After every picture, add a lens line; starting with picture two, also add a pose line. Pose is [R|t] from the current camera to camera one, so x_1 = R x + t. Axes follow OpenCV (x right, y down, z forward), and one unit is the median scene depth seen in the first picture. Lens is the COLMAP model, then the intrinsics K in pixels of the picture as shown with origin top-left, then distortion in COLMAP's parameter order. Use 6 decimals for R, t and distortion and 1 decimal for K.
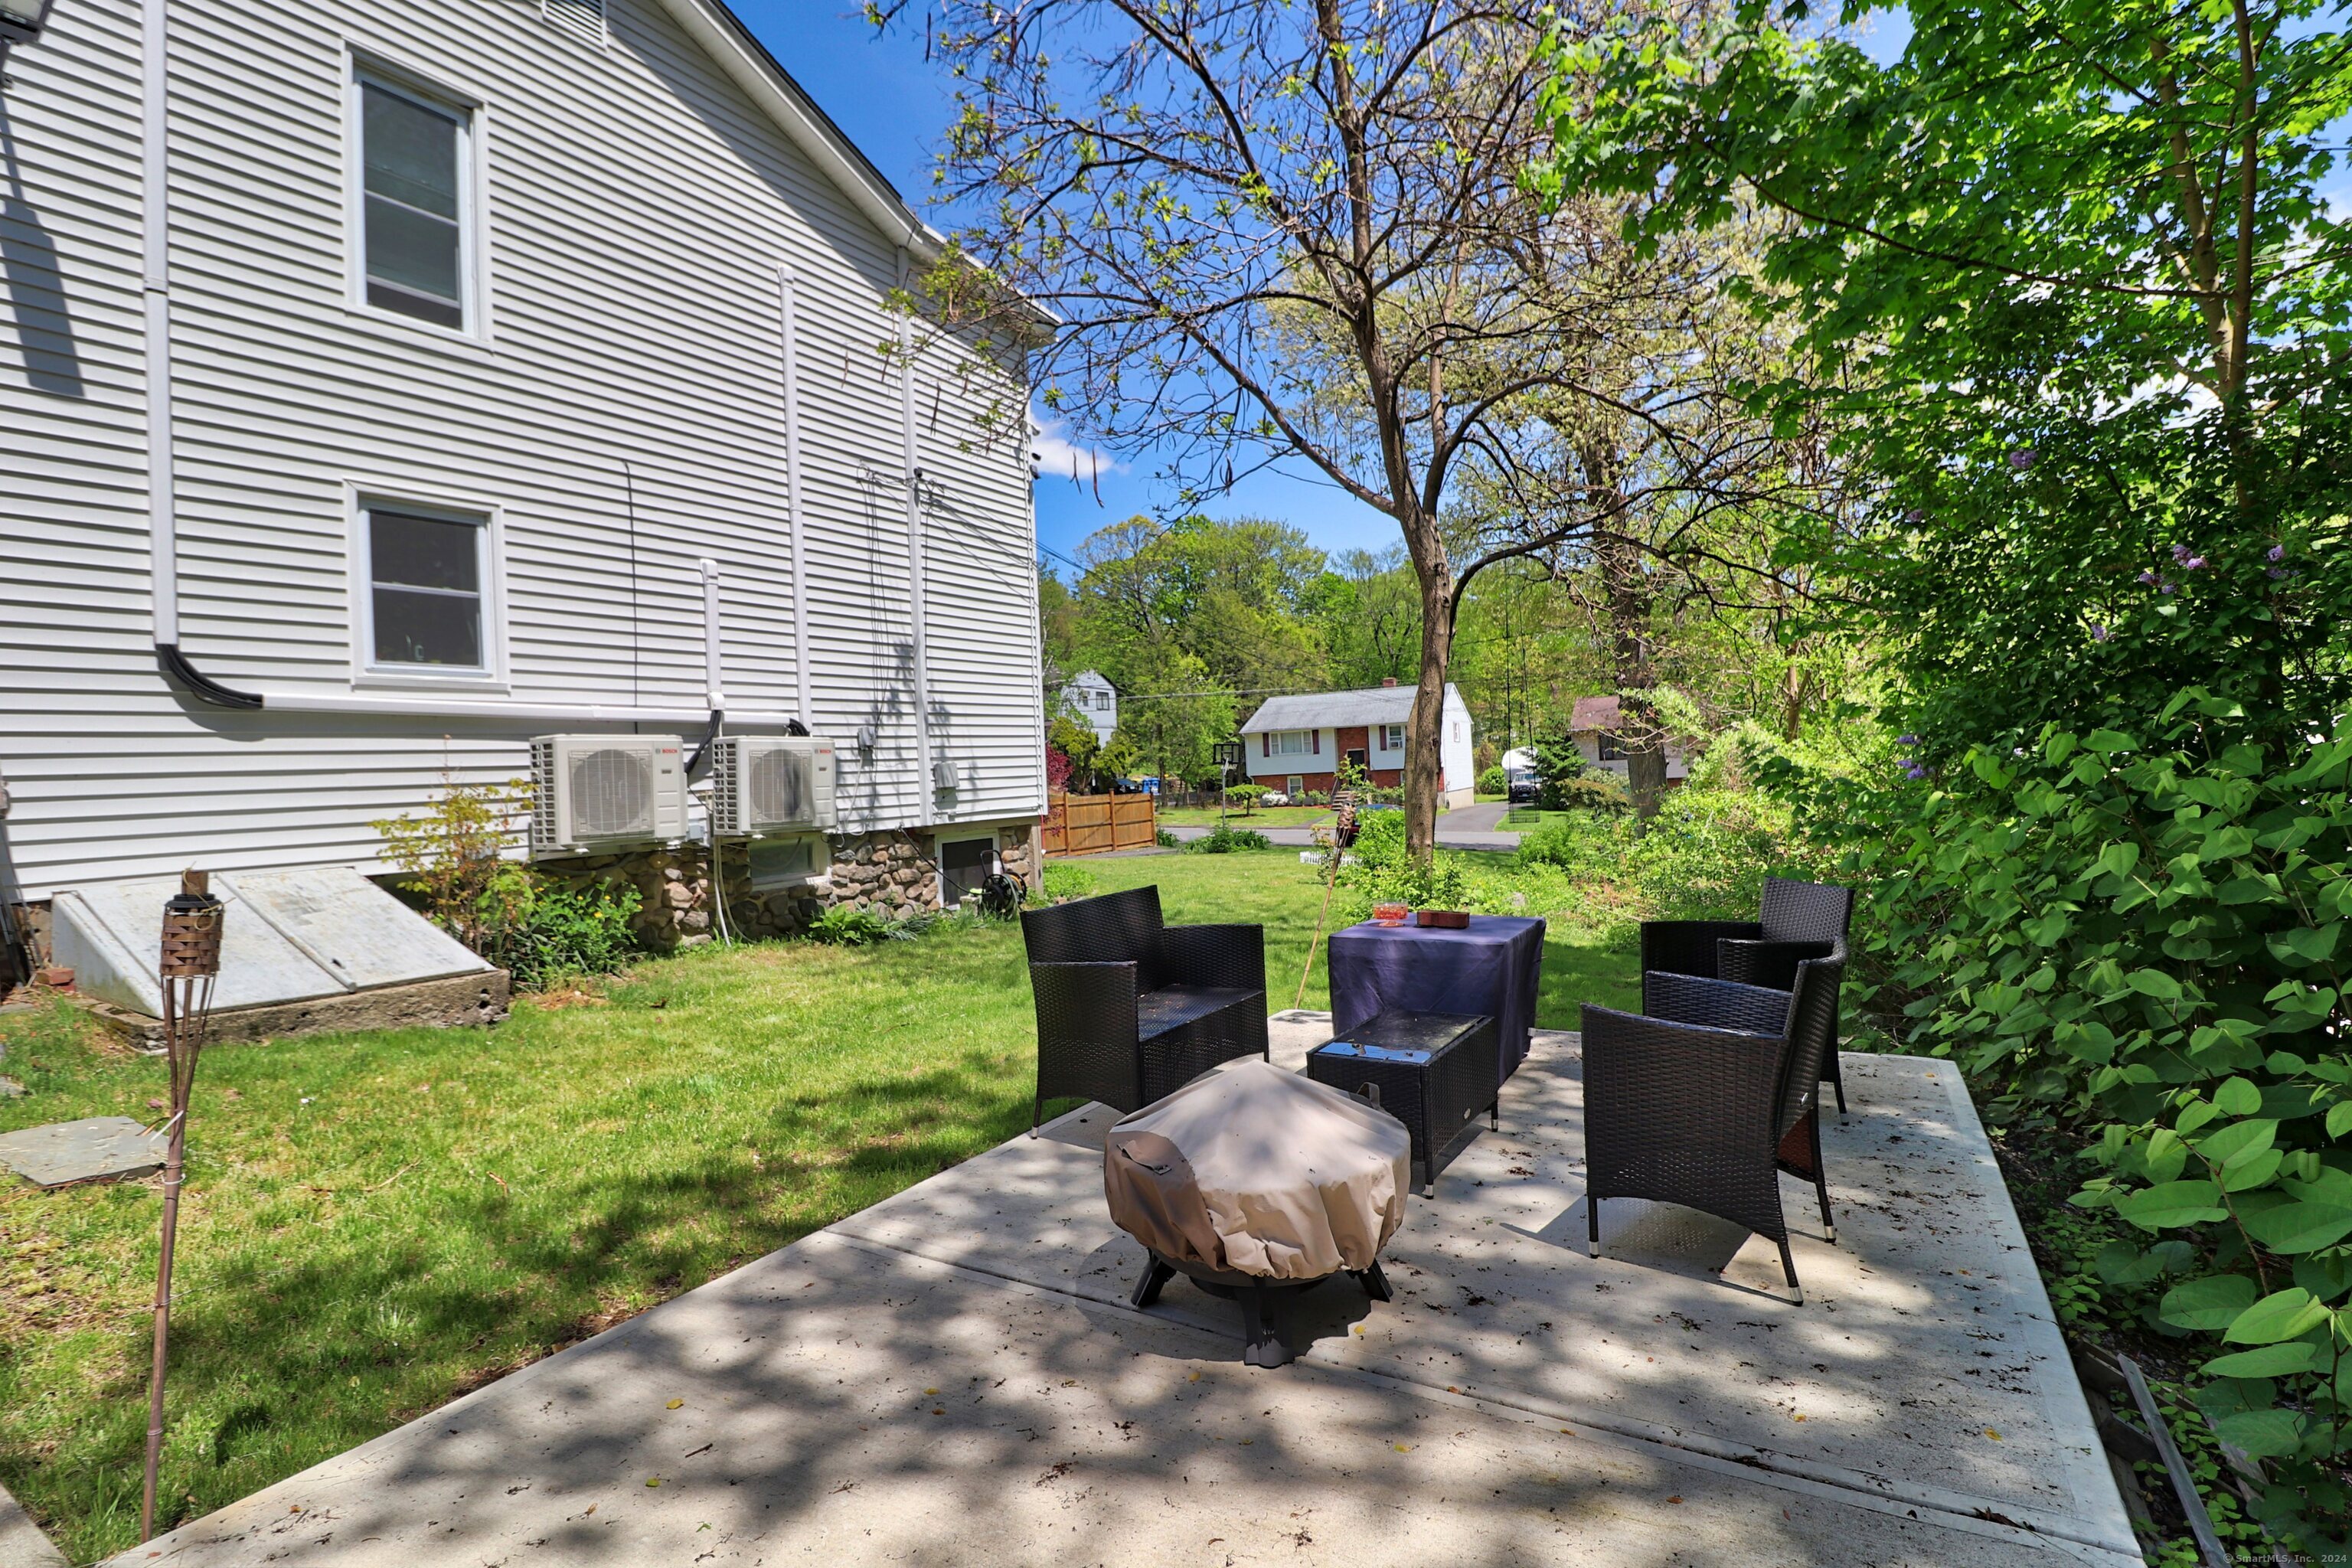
lens RADIAL K [[1110.9, 0, 1177.3], [0, 1110.9, 759.6], [0, 0, 1]] dist [0.009364, -0.018578]
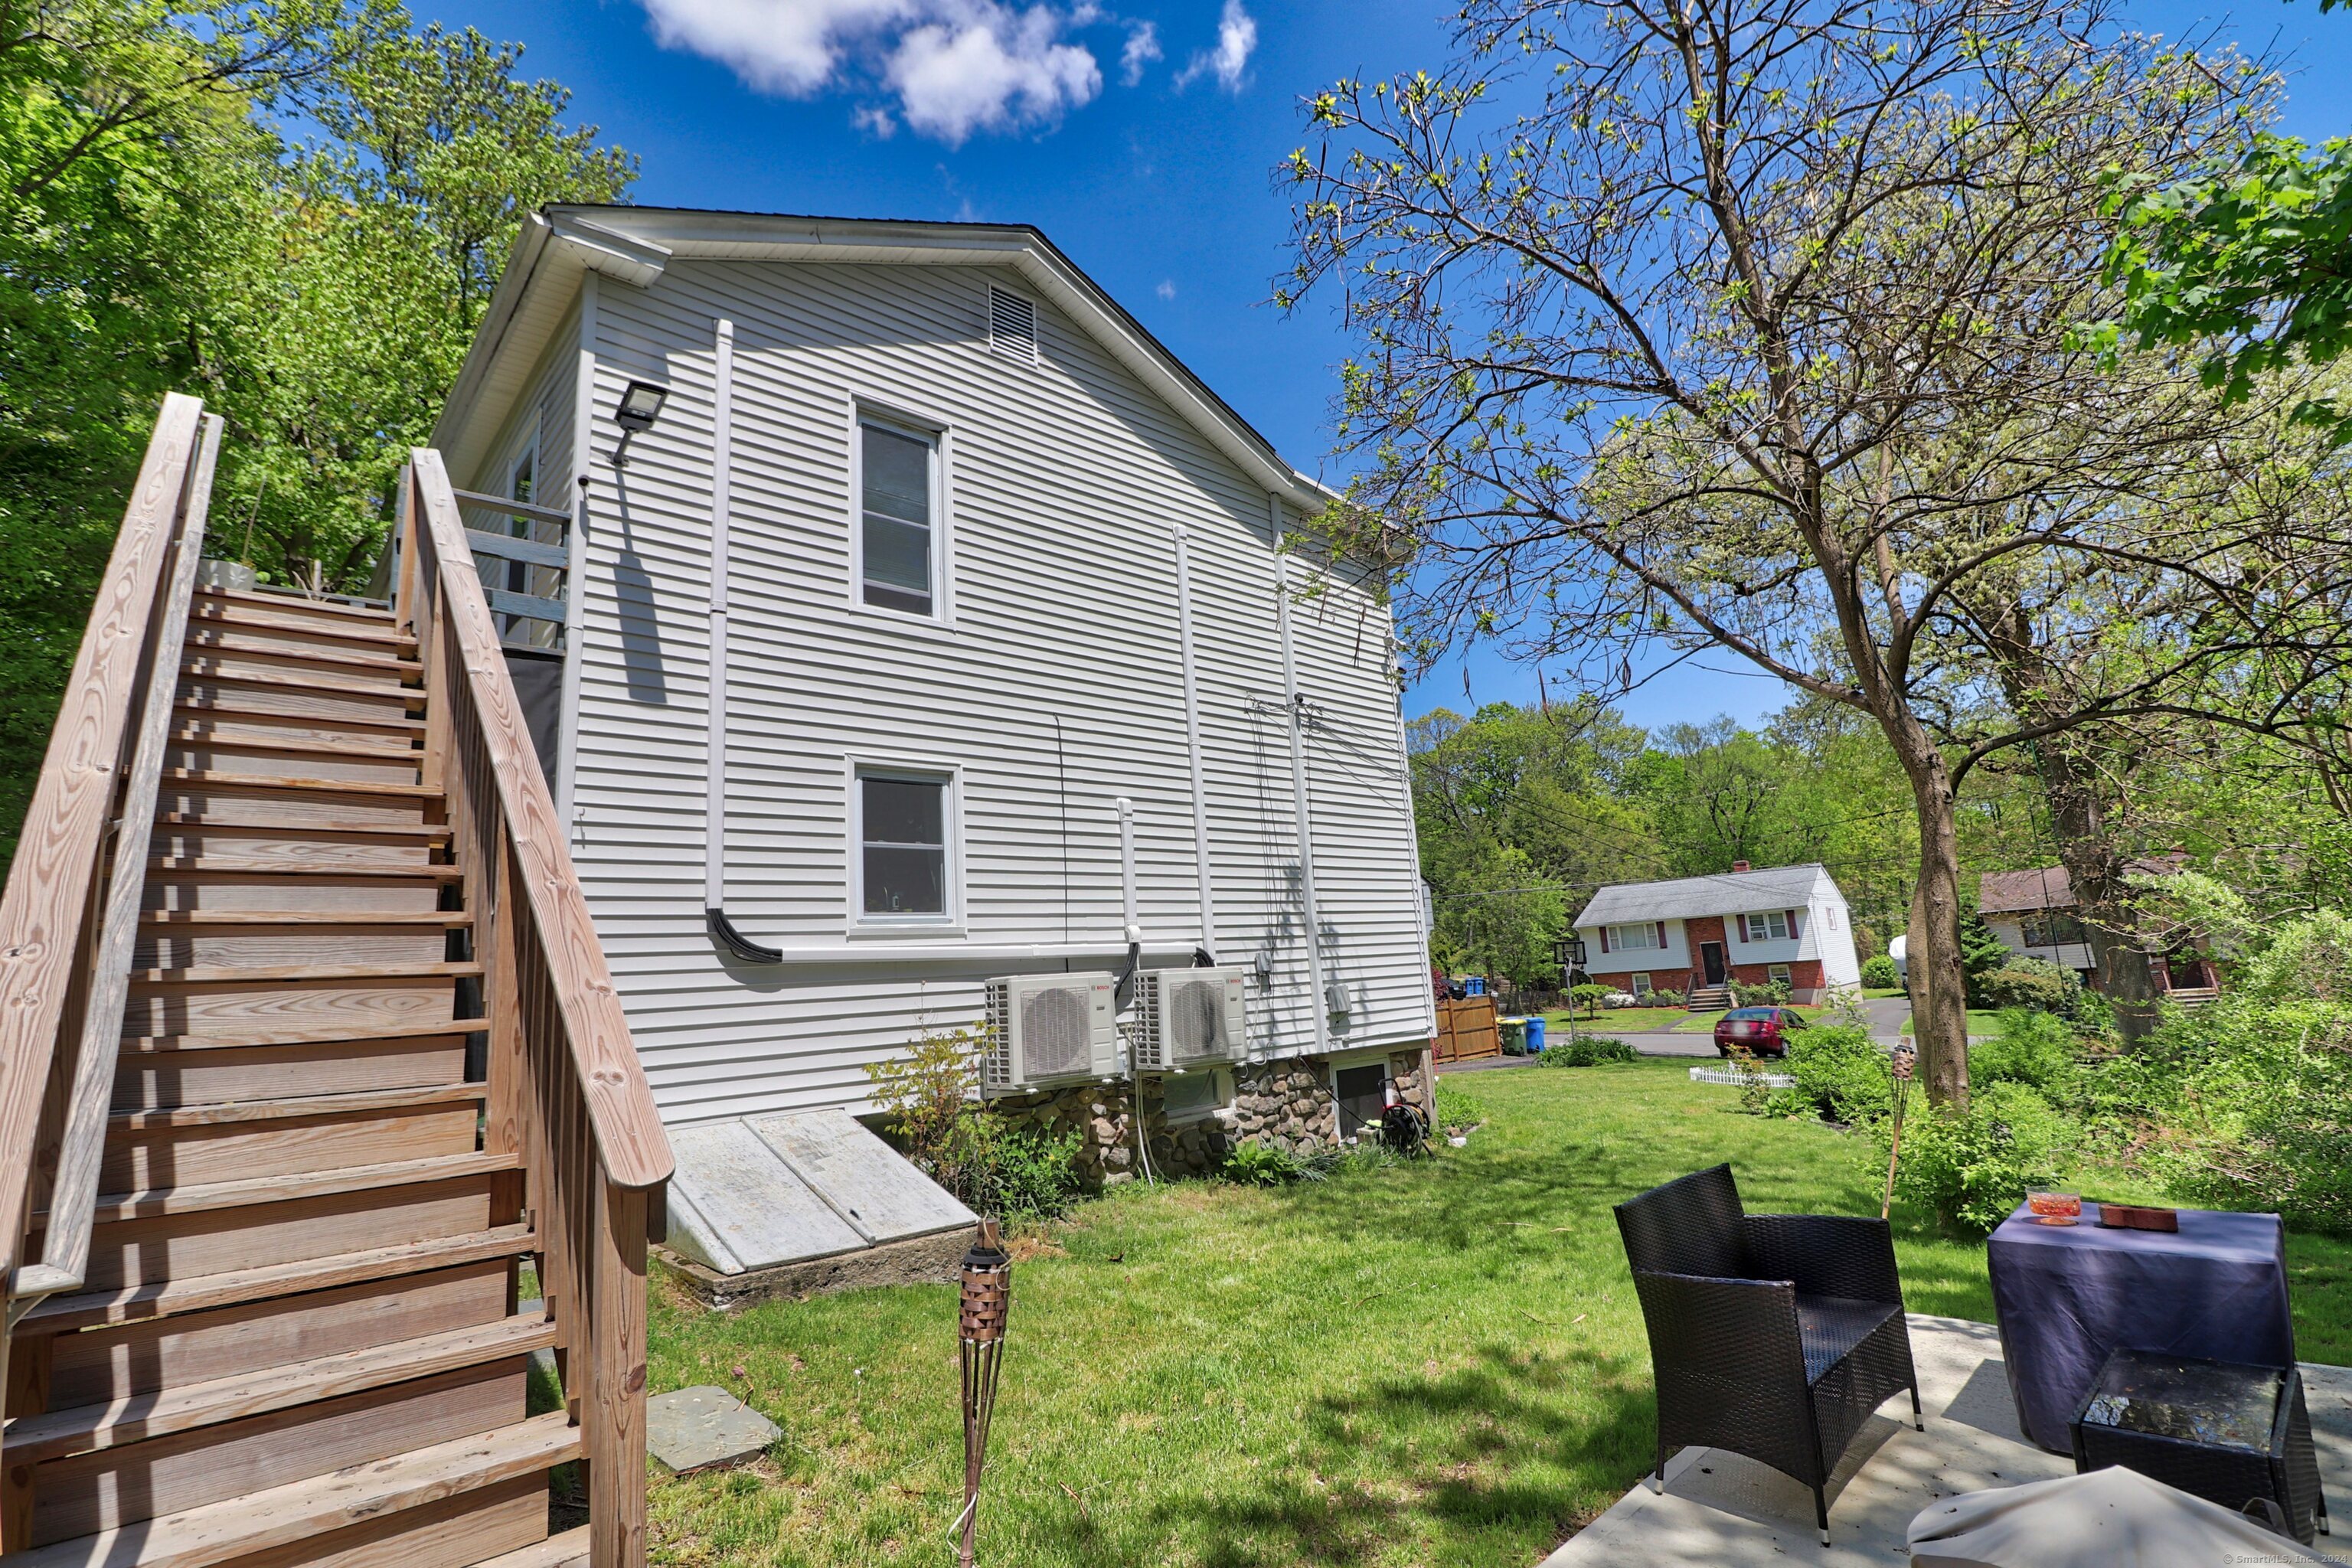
lens RADIAL K [[1110.9, 0, 1177.3], [0, 1110.9, 759.6], [0, 0, 1]] dist [0.009364, -0.018578]
pose [[0.961953, -0.070900, -0.263854, -0.097362], [0.023017, 0.983340, -0.180315, -0.026125], [0.272242, 0.167381, 0.947559, 0.010097]]
